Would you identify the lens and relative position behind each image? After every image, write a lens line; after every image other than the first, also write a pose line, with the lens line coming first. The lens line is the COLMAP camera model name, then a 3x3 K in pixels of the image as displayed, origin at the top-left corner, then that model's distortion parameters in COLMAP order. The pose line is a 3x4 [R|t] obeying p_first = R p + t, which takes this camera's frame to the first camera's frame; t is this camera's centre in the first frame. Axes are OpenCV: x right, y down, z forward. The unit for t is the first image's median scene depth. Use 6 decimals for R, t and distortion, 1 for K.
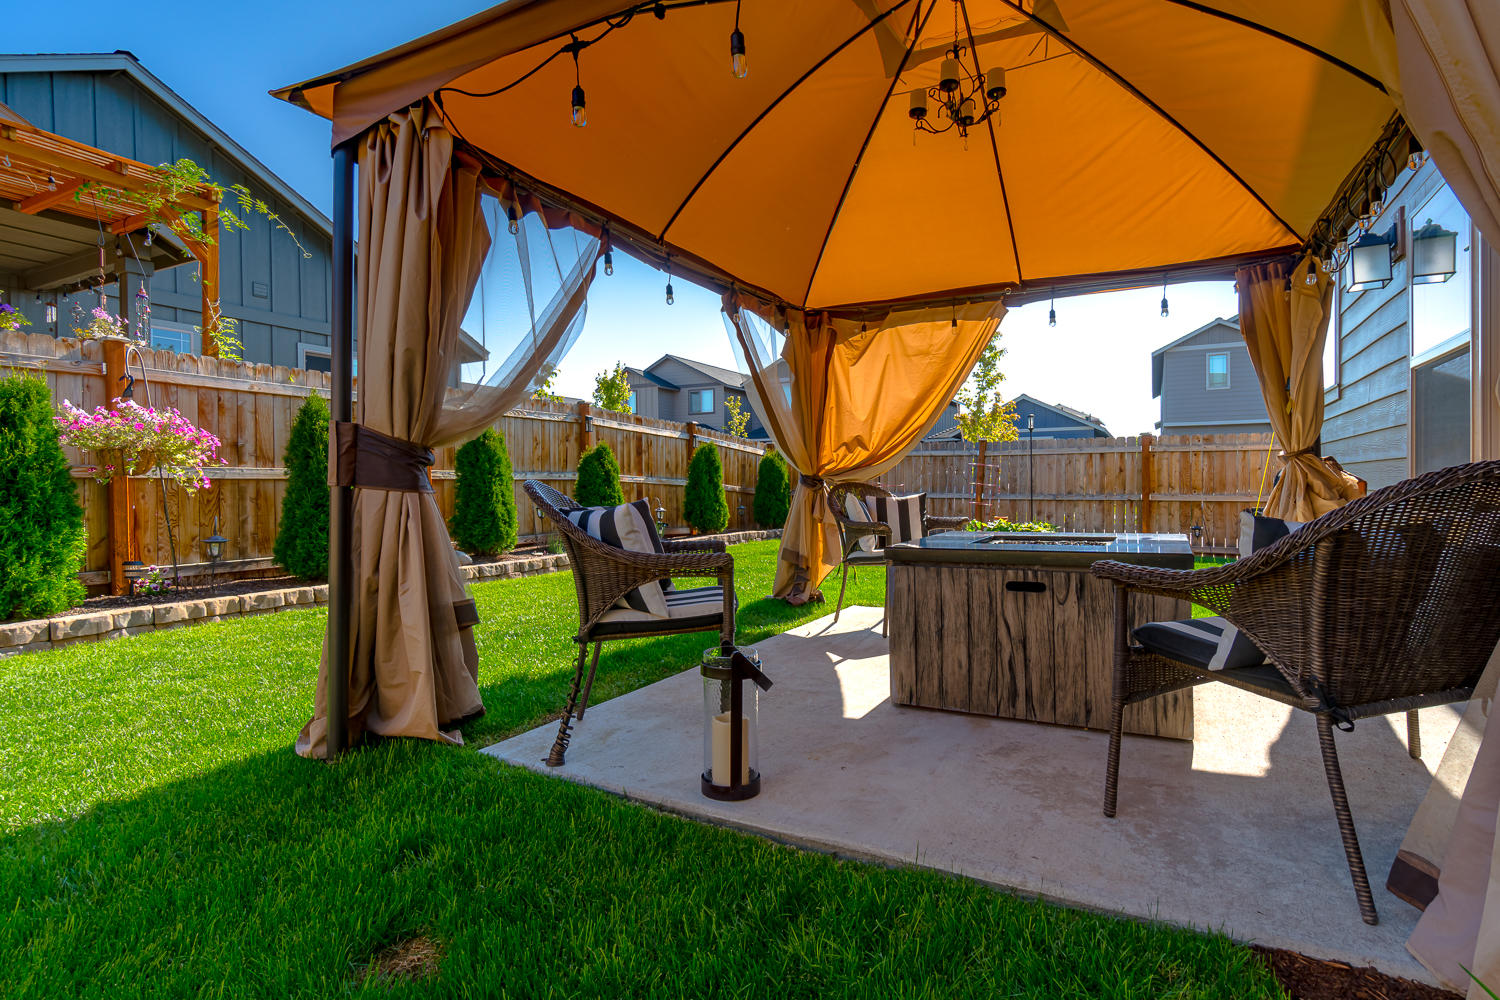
lens RADIAL K [[755.0, 0, 748.1], [0, 755.0, 494.9], [0, 0, 1]] dist [0.005063, 0.000201]
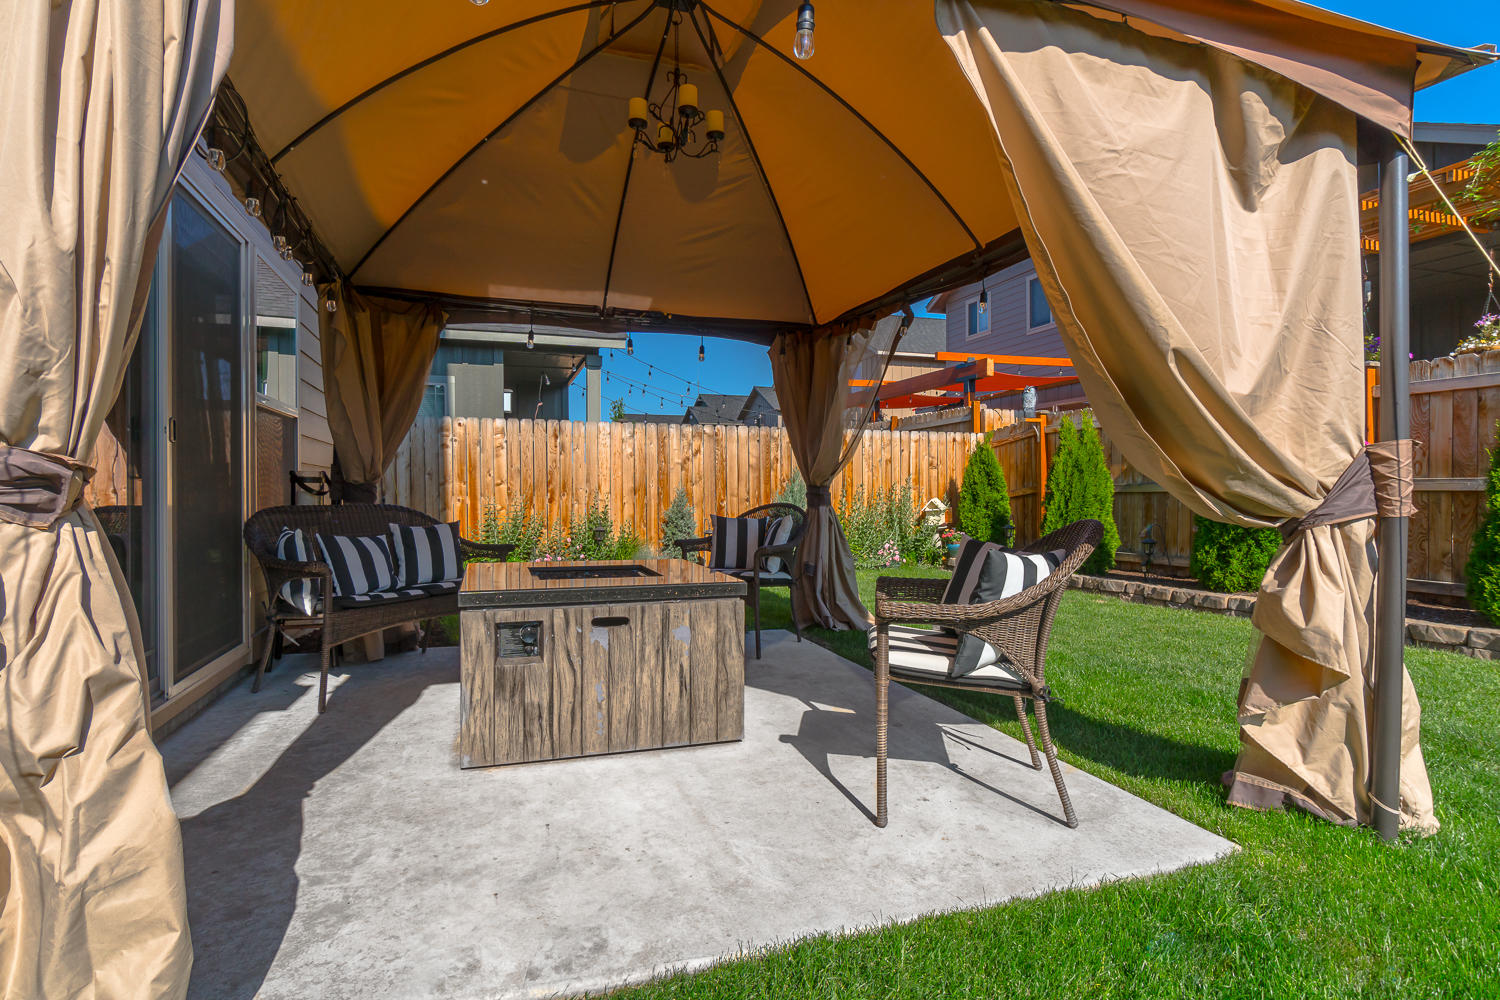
lens RADIAL K [[755.0, 0, 752.8], [0, 755.0, 493.7], [0, 0, 1]] dist [0.005063, 0.000201]
pose [[-0.670694, -0.000408, -0.741734, 0.463638], [-0.006471, 0.999965, 0.005302, -0.015106], [0.741706, 0.008356, -0.670673, 0.867287]]
